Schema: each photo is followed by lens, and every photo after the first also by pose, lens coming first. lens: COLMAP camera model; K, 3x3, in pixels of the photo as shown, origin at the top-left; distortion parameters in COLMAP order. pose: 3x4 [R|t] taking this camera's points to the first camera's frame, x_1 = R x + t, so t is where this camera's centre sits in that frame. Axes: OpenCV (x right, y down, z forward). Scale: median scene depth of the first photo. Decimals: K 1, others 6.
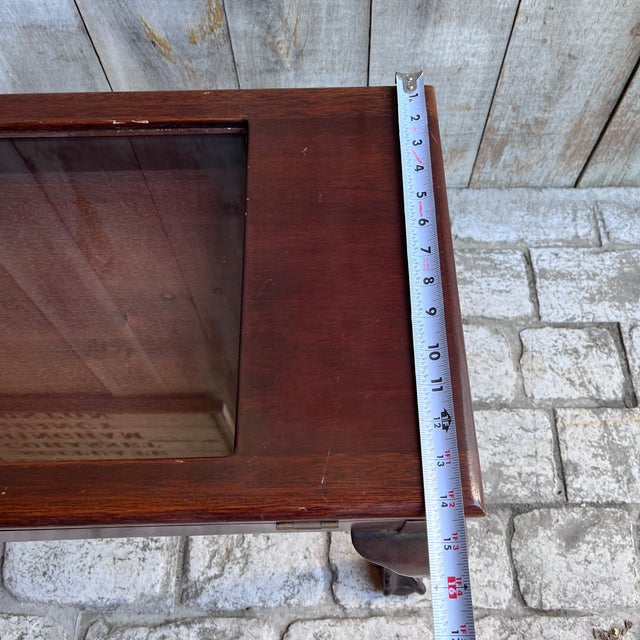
lens RADIAL K [[652.5, 0, 330.8], [0, 652.5, 328.3], [0, 0, 1]] dist [0.025262, 0.000000]
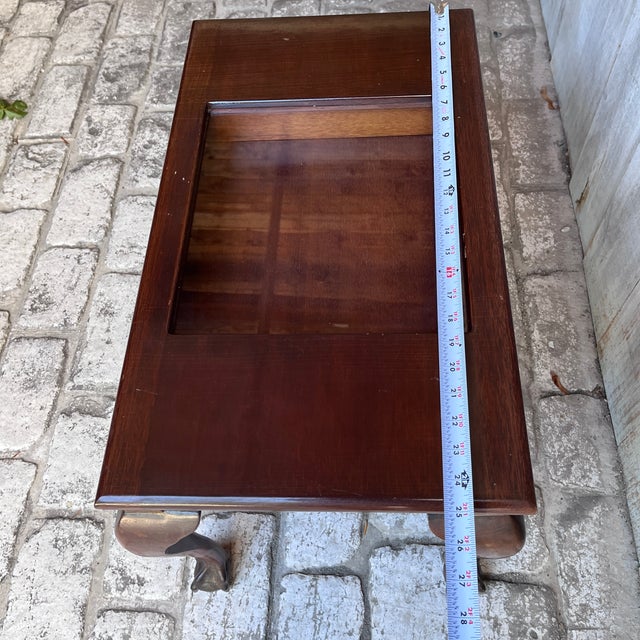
lens RADIAL K [[652.5, 0, 323.4], [0, 652.5, 314.0], [0, 0, 1]] dist [0.025262, 0.000000]
pose [[-0.052014, 0.868383, -0.493158, 0.255536], [-0.866837, 0.205947, 0.454071, -0.389519], [0.495872, 0.451106, 0.742034, 0.029289]]
